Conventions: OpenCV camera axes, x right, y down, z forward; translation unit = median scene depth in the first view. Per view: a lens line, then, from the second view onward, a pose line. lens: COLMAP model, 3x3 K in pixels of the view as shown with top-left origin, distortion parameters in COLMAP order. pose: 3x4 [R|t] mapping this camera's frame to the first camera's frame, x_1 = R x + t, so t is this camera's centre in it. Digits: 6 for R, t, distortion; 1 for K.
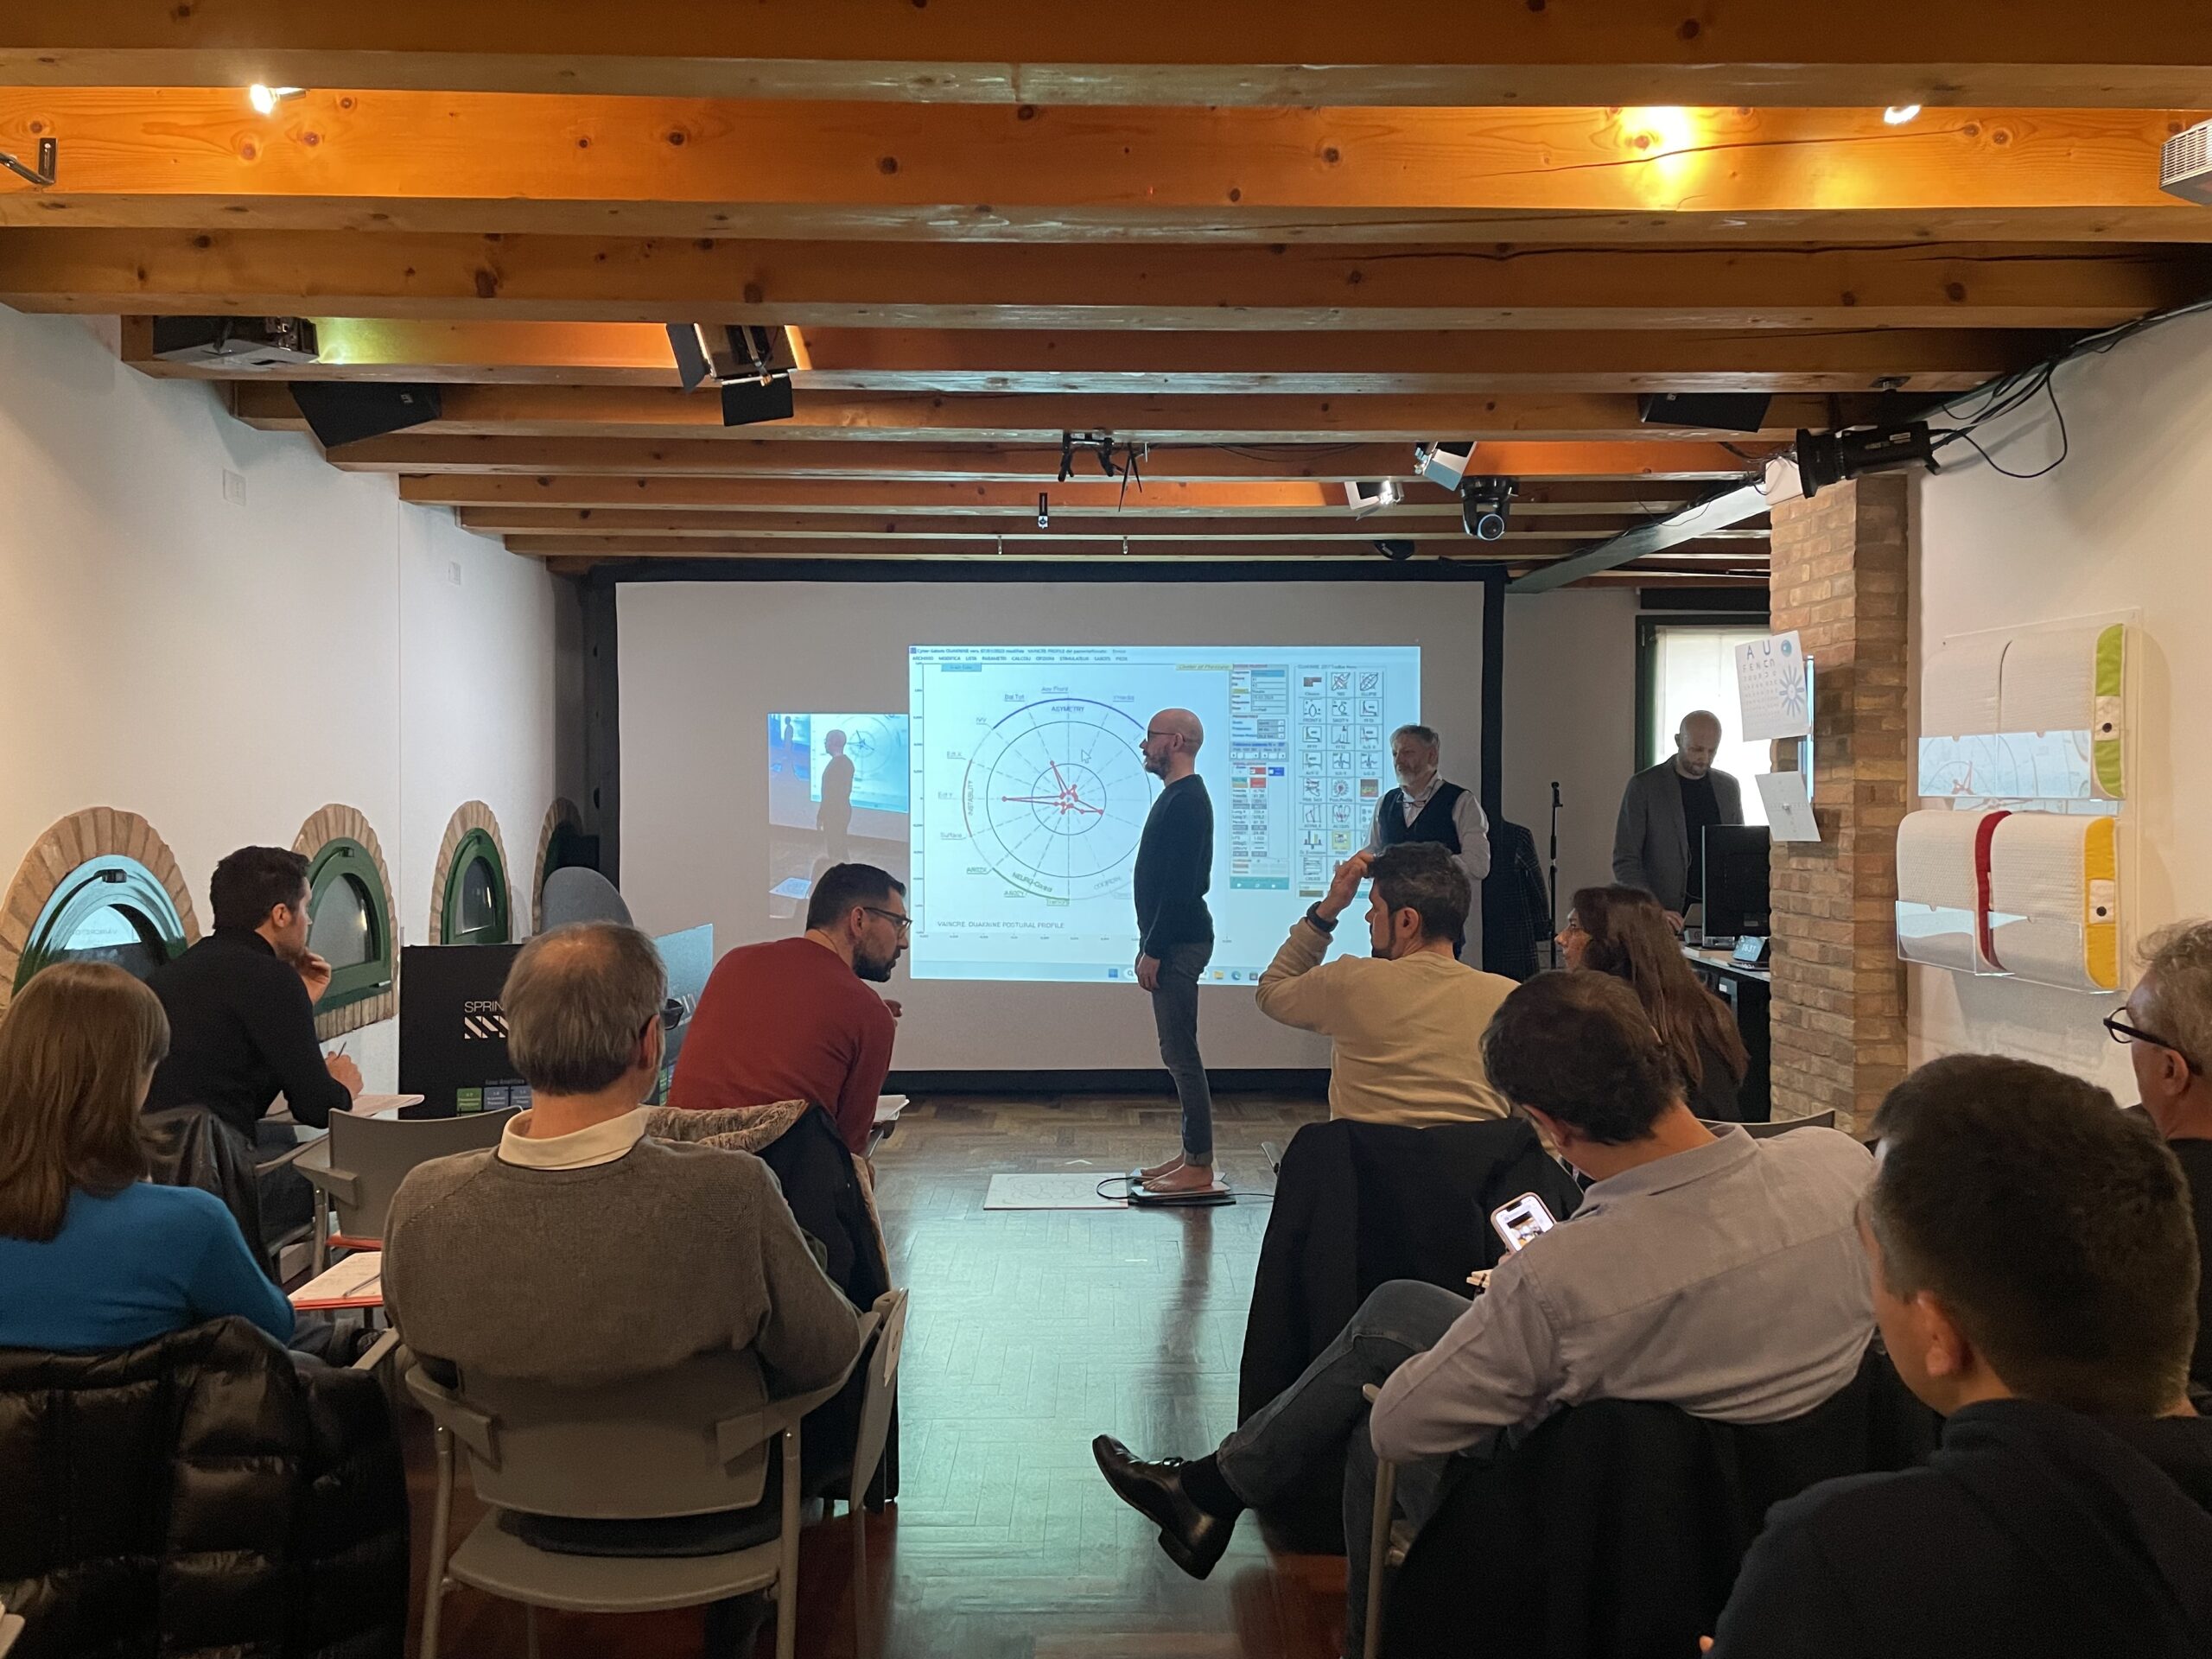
lens RADIAL K [[1695.7, 0, 1106.0], [0, 1695.7, 829.5], [0, 0, 1]] dist [0.096687, -0.142192]
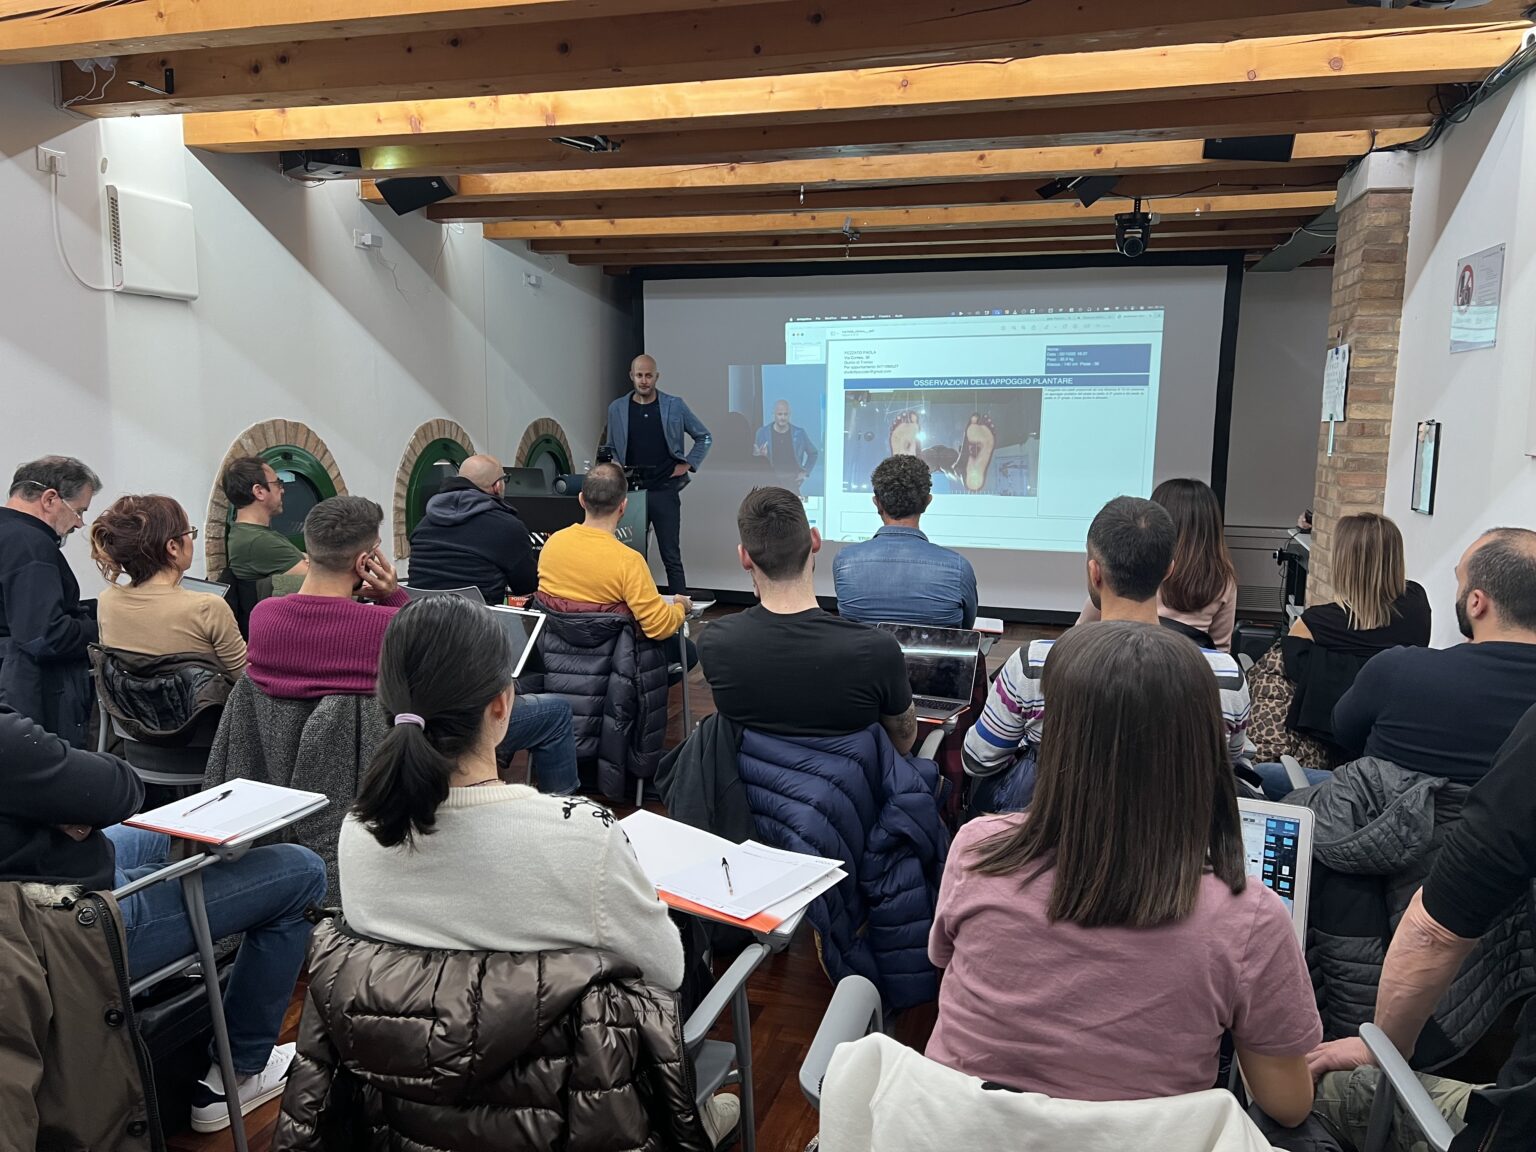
lens RADIAL K [[1195.0, 0, 768.0], [0, 1195.0, 576.0], [0, 0, 1]] dist [0.009390, -0.005083]
pose [[0.947954, 0.056349, -0.313382, 0.294056], [-0.020123, 0.992851, 0.117652, -0.006621], [0.317771, -0.105222, 0.942311, -0.070239]]
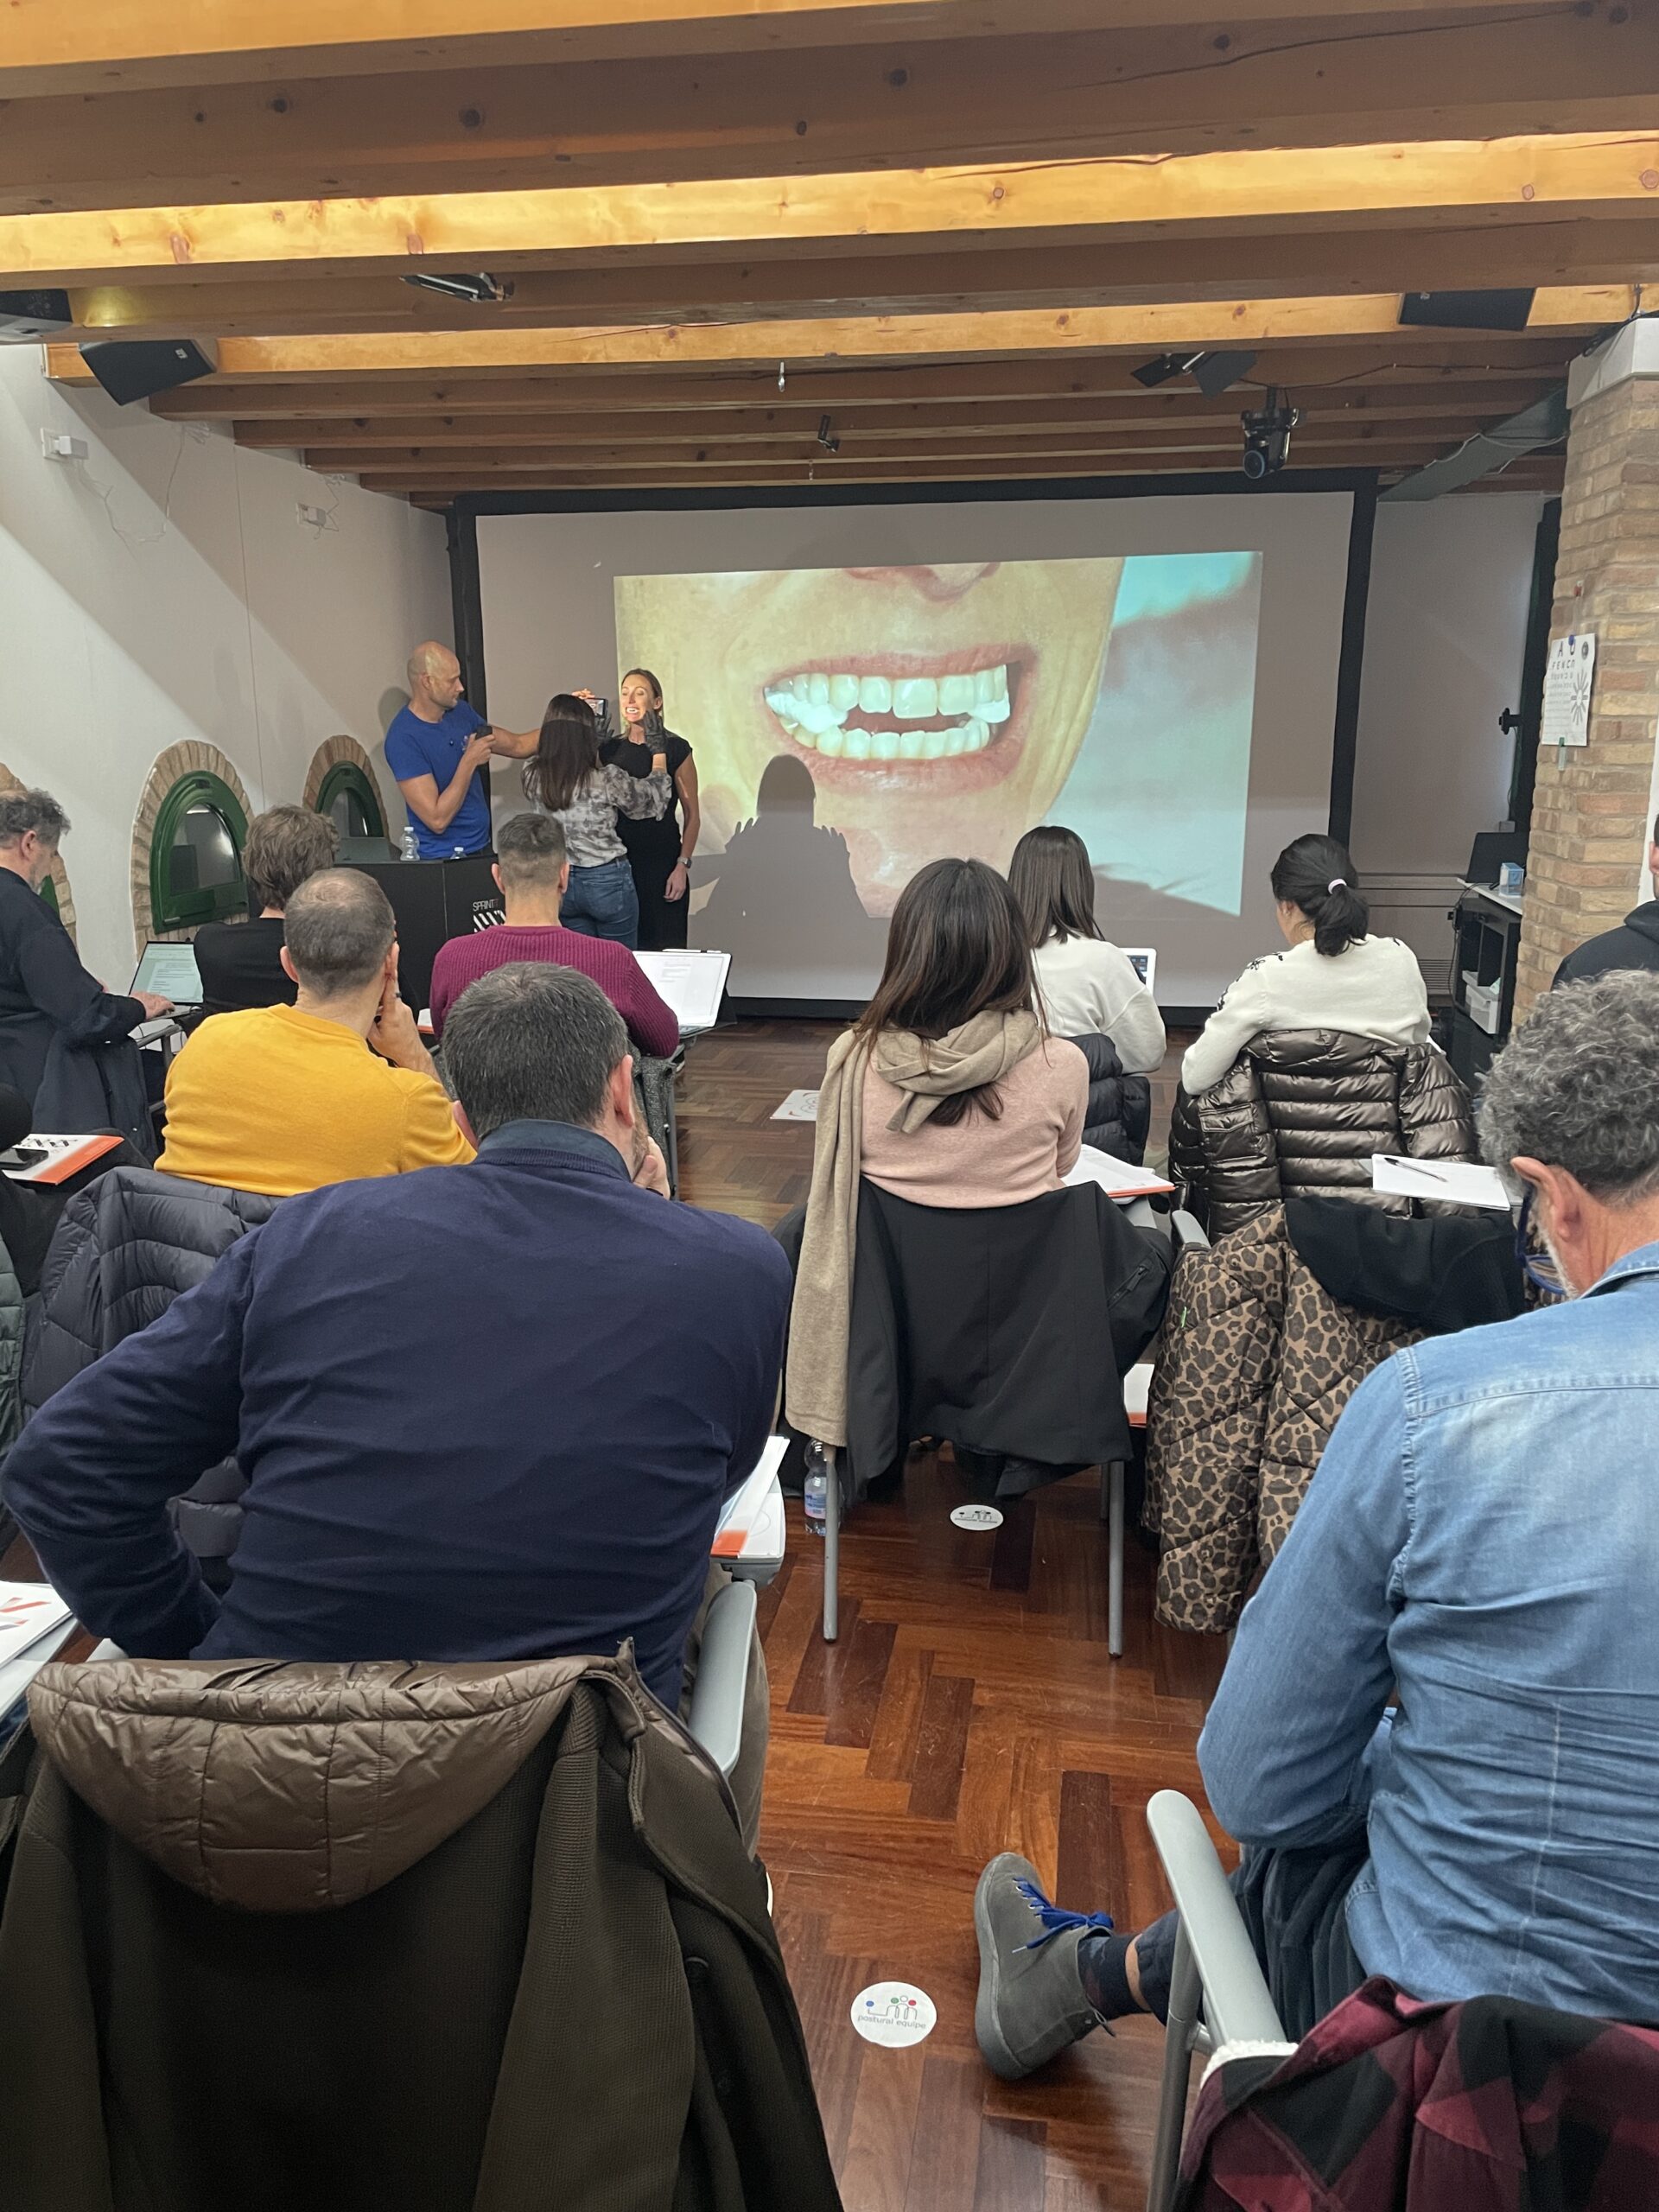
lens RADIAL K [[1695.7, 0, 829.5], [0, 1695.7, 1106.0], [0, 0, 1]] dist [0.096687, -0.142192]
pose [[0.983525, 0.036632, -0.177021, 0.185354], [0.000055, 0.979193, 0.202930, -0.009634], [0.180772, -0.199597, 0.963059, -0.050004]]
